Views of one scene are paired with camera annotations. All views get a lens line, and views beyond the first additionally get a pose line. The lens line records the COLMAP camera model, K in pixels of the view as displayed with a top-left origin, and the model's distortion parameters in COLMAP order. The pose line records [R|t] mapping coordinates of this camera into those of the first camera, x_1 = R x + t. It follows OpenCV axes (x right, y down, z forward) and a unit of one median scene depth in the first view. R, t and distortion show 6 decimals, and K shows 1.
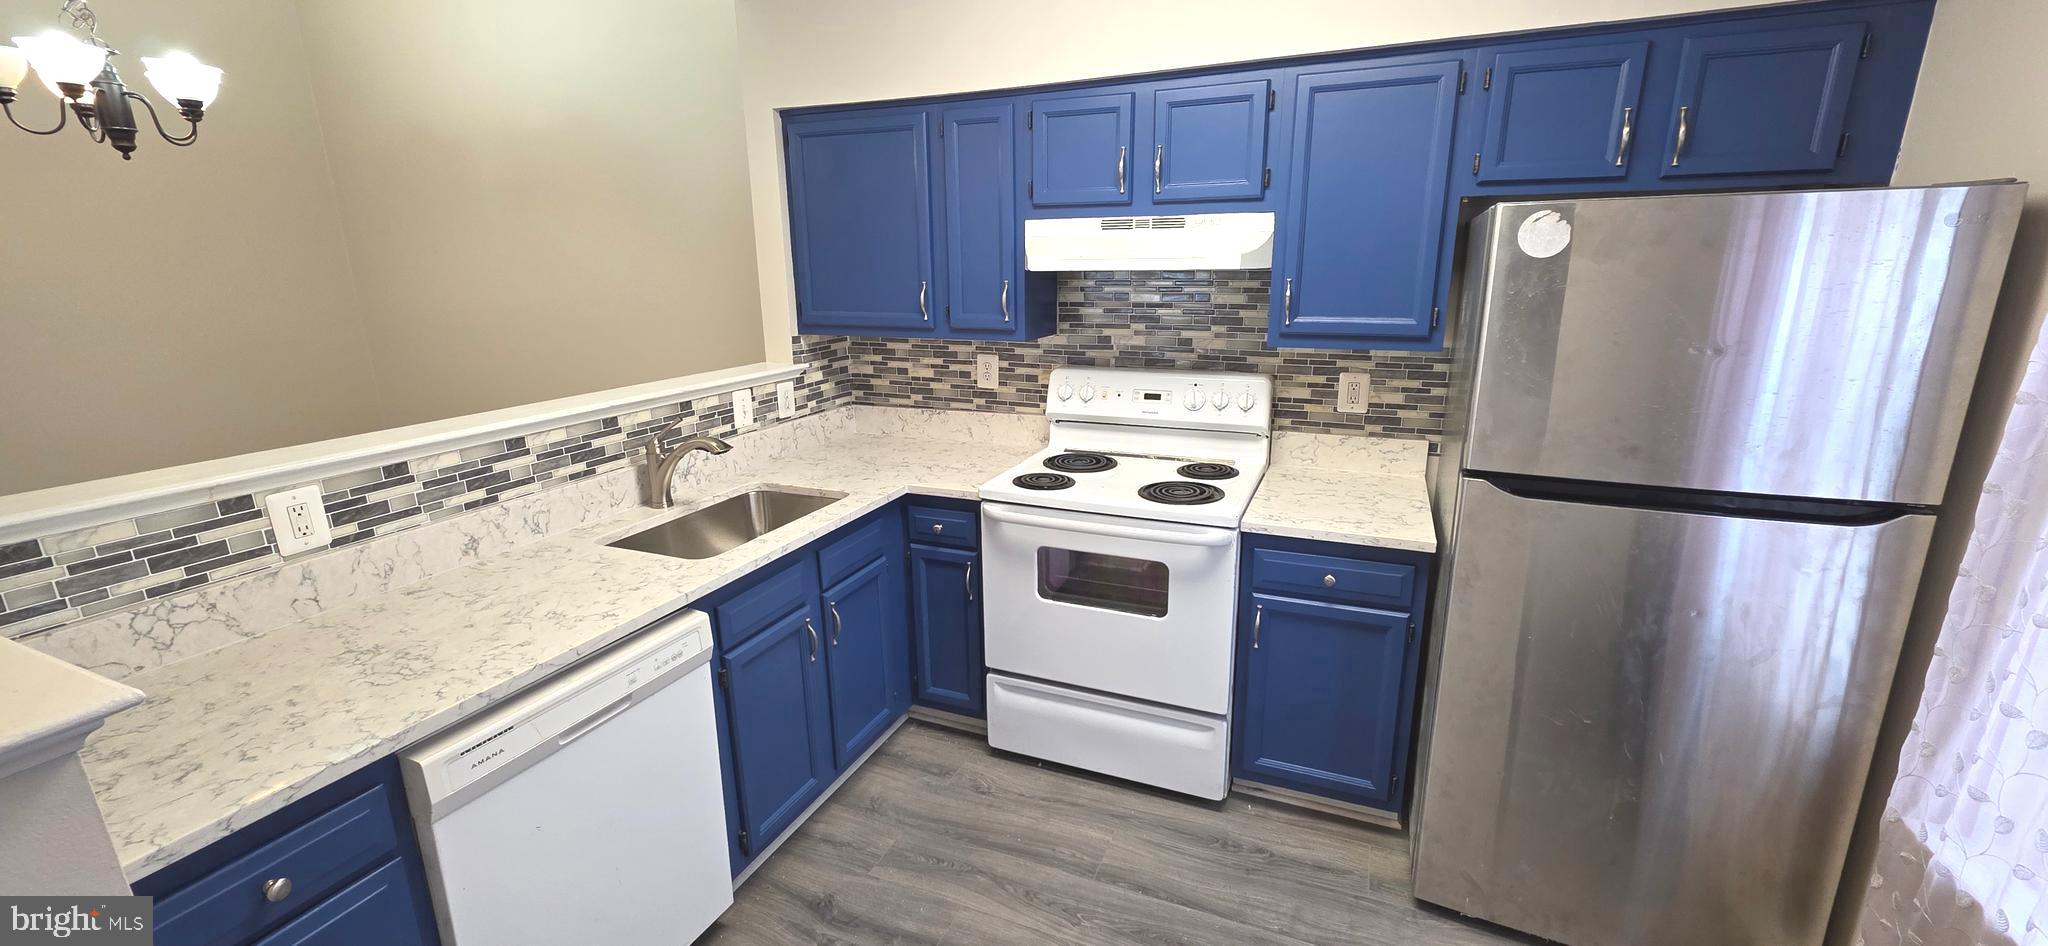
lens RADIAL K [[815.4, 0, 1017.9], [0, 815.4, 472.8], [0, 0, 1]] dist [0.006961, -0.001138]
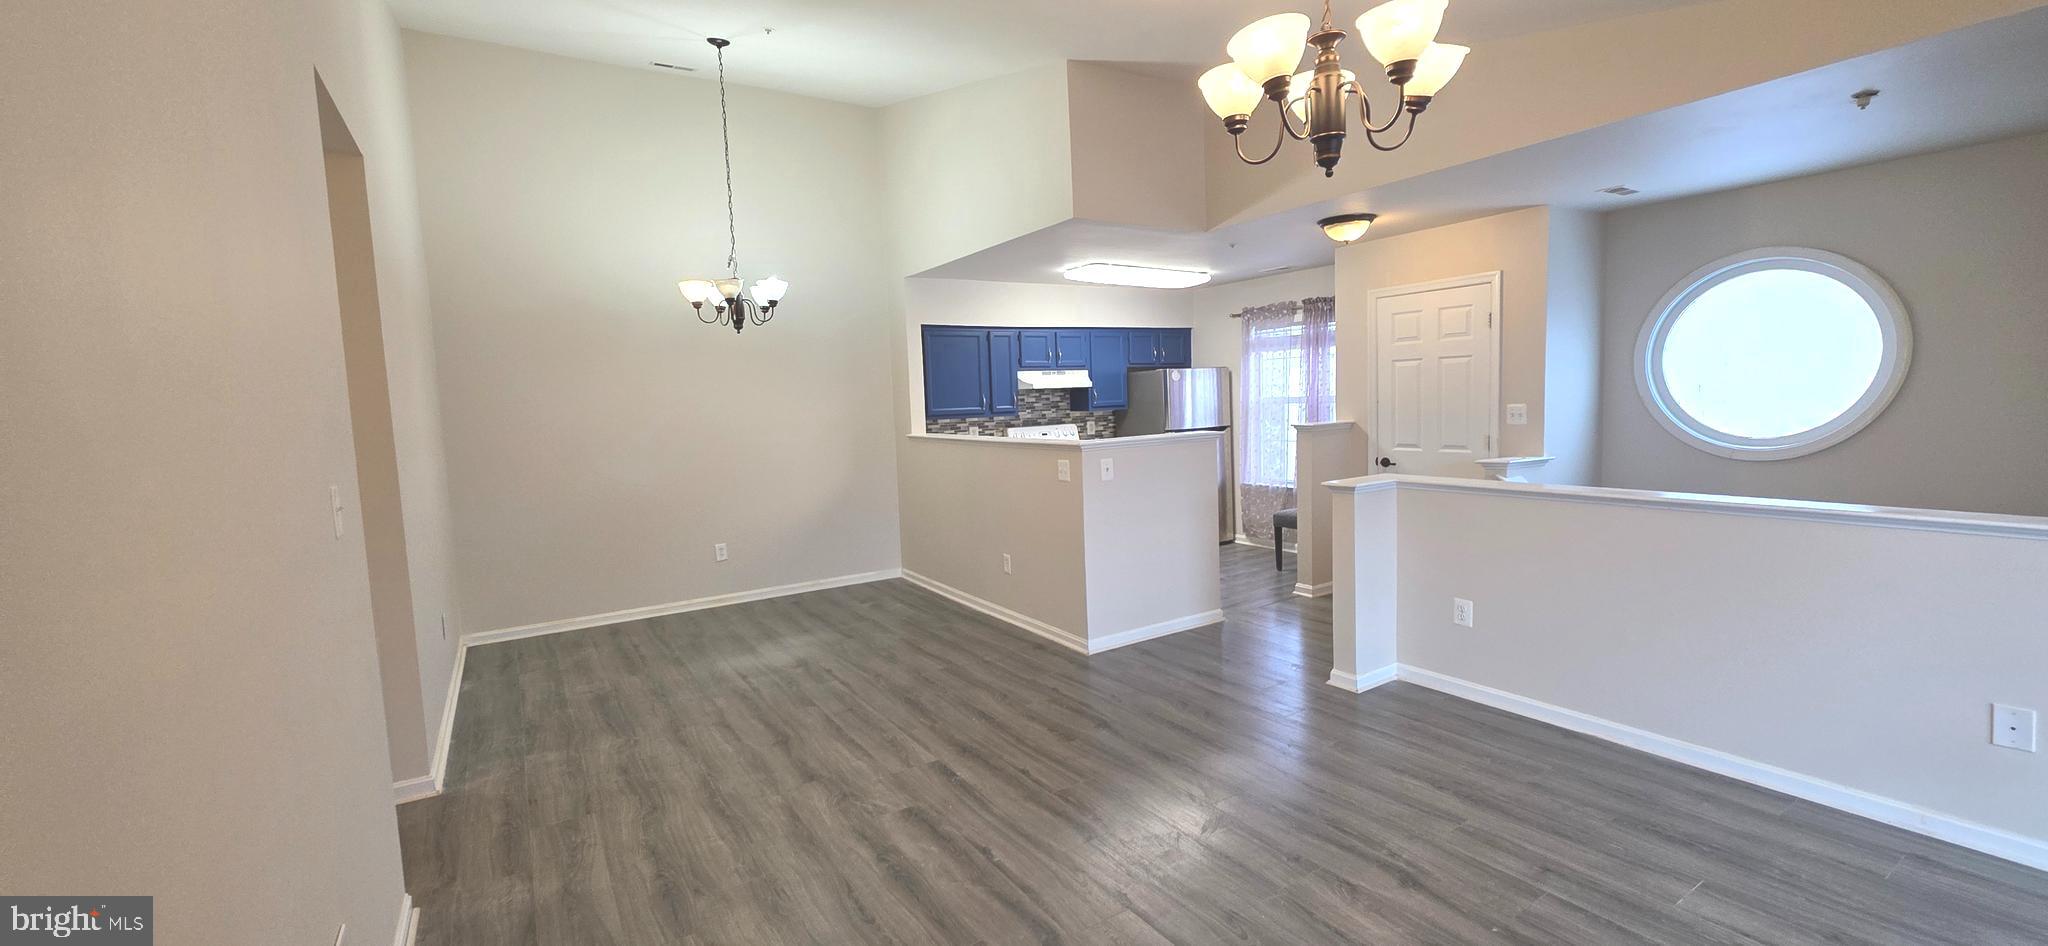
lens RADIAL K [[815.4, 0, 1018.3], [0, 815.4, 471.0], [0, 0, 1]] dist [0.006961, -0.001138]
pose [[0.569523, -0.082896, 0.817785, -2.756455], [0.239130, 0.968579, -0.068354, 0.247760], [-0.786423, 0.234486, 0.571451, -0.601014]]
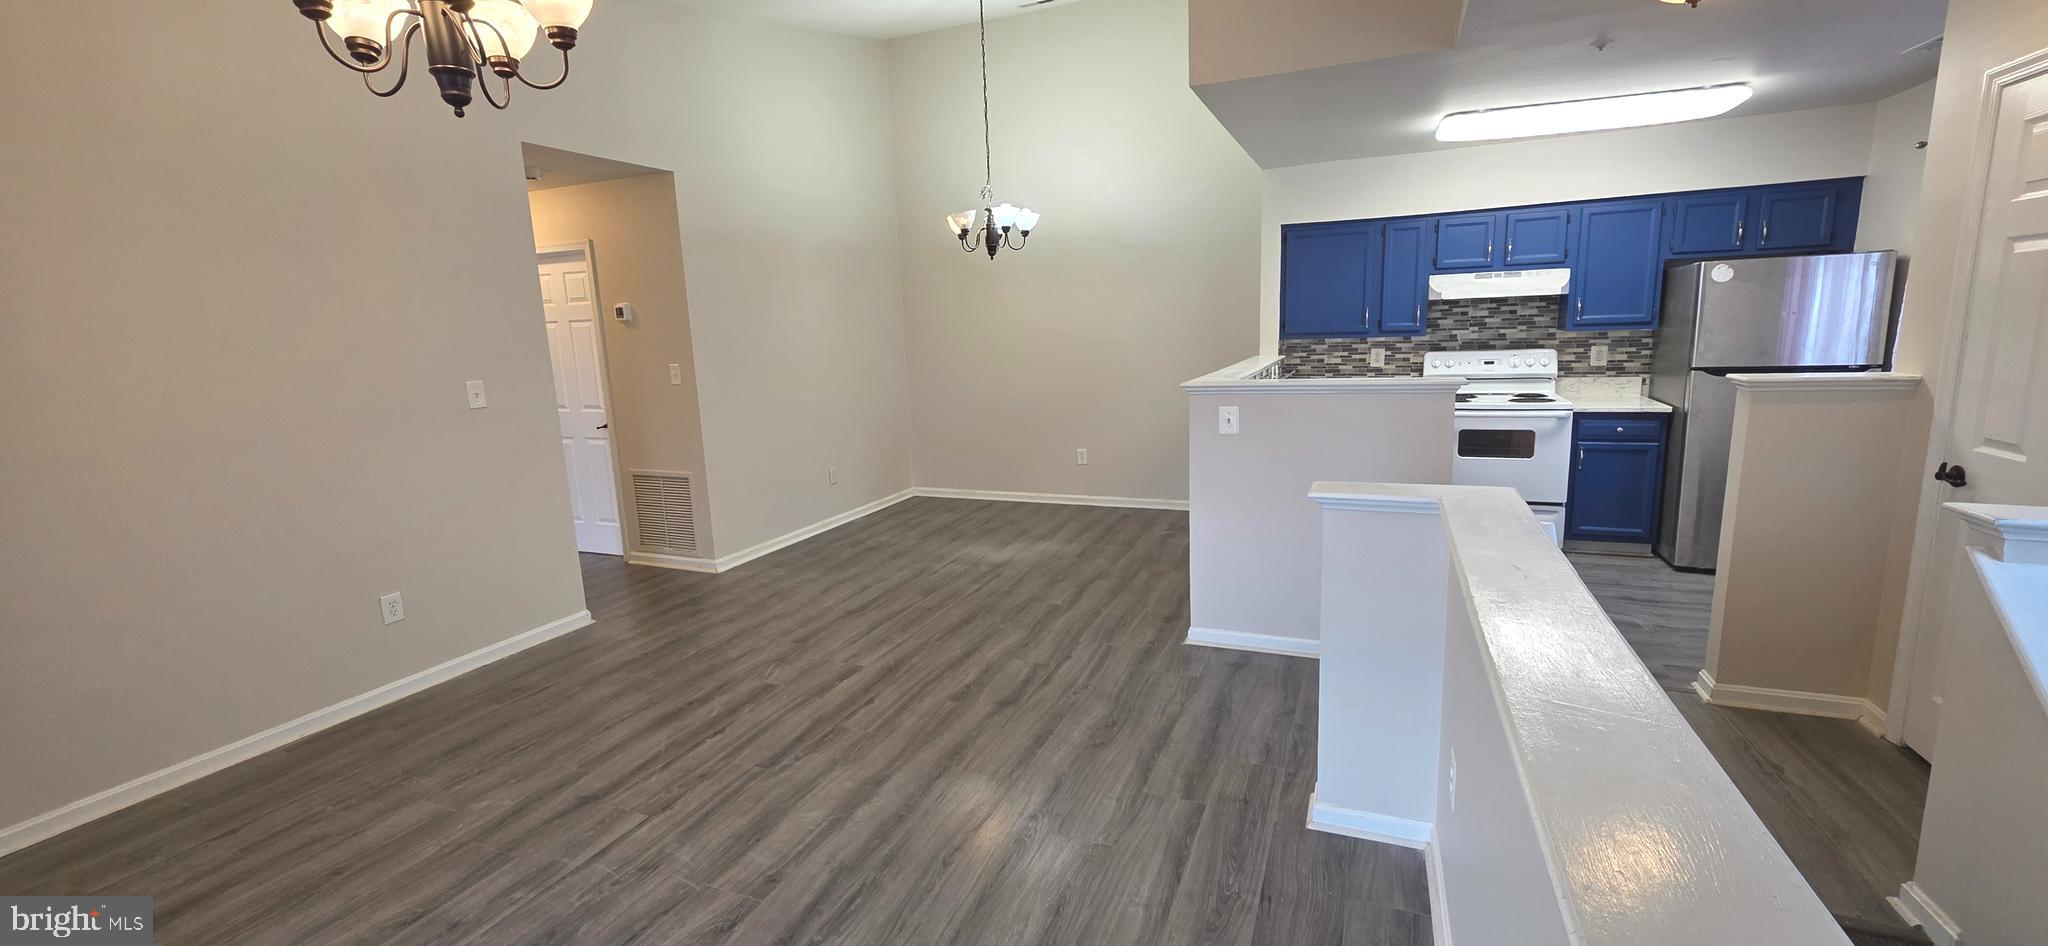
lens RADIAL K [[815.4, 0, 1020.9], [0, 815.4, 467.4], [0, 0, 1]] dist [0.006961, -0.001138]
pose [[0.999695, -0.024324, -0.004307, -1.232074], [0.023883, 0.996263, -0.083010, 0.377465], [0.006310, 0.082882, 0.996539, -1.209915]]
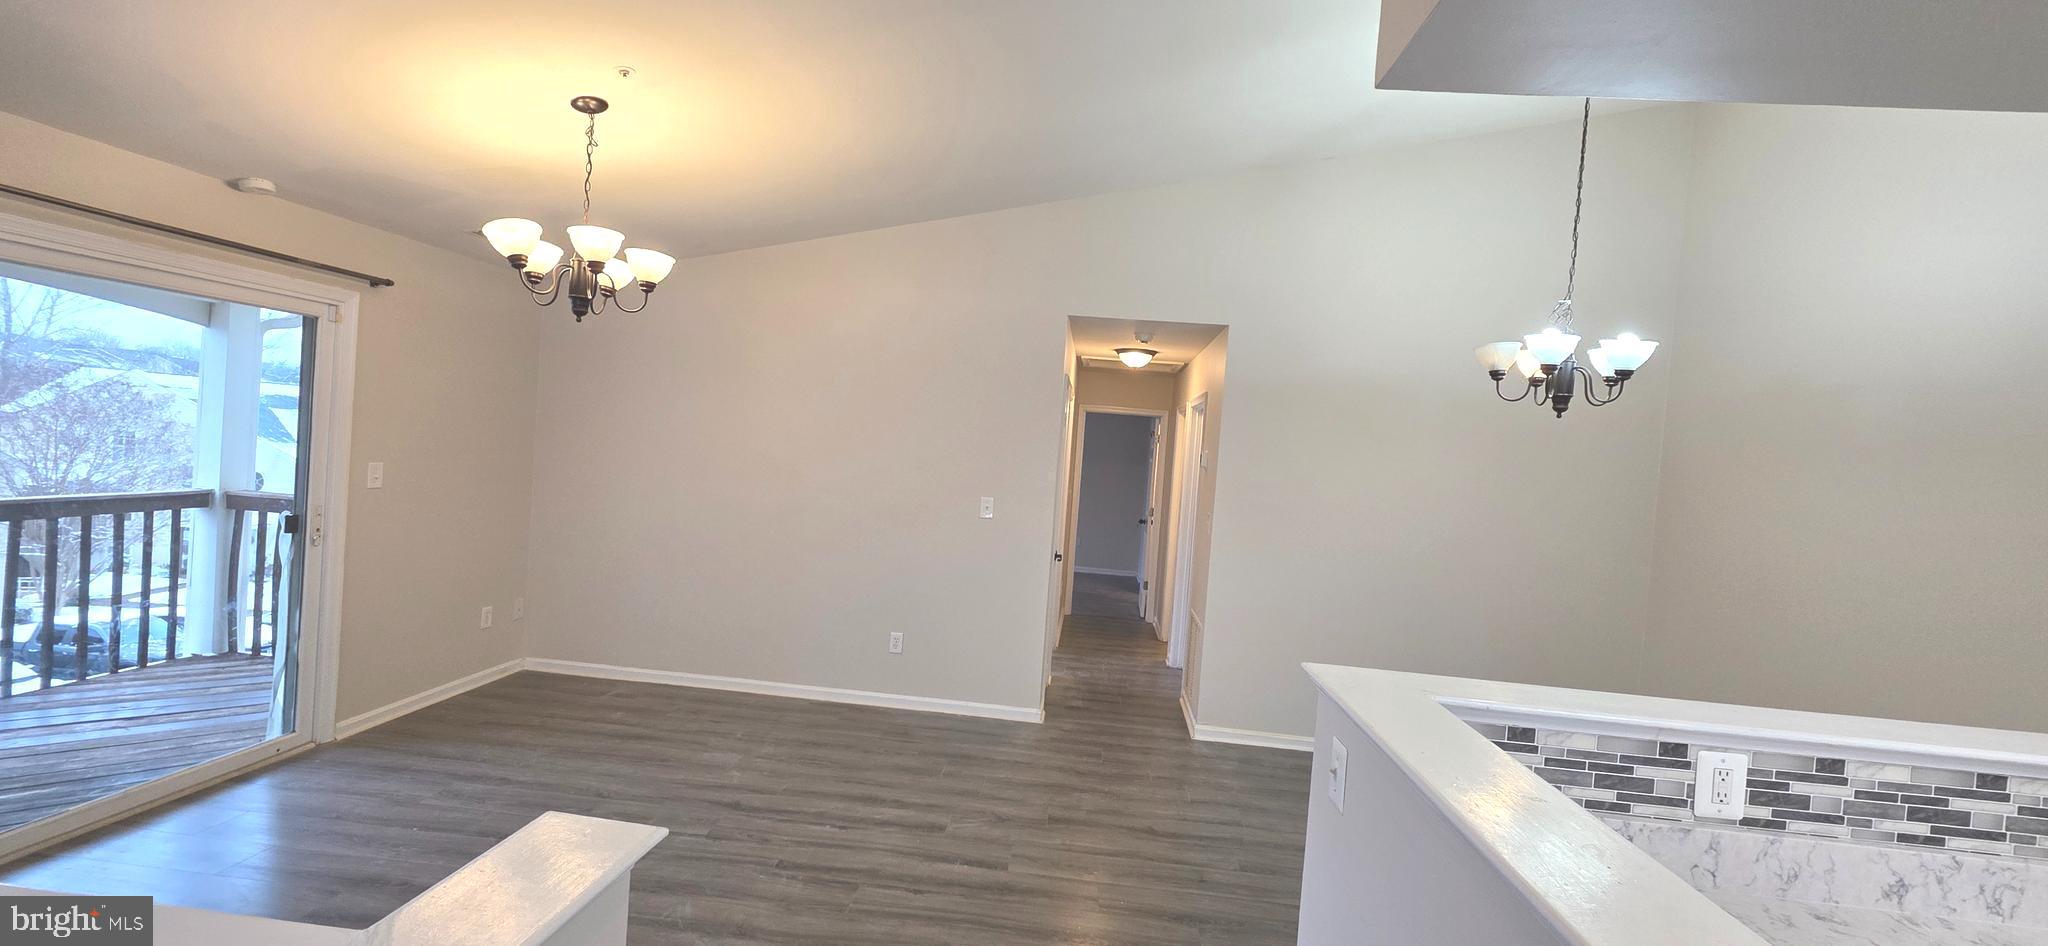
lens RADIAL K [[815.4, 0, 1033.3], [0, 815.4, 473.5], [0, 0, 1]] dist [0.006961, -0.001138]
pose [[0.319444, 0.063285, -0.945490, -0.194178], [-0.317999, 0.947067, -0.044049, 0.008234], [0.892655, 0.314736, 0.322659, -0.103292]]
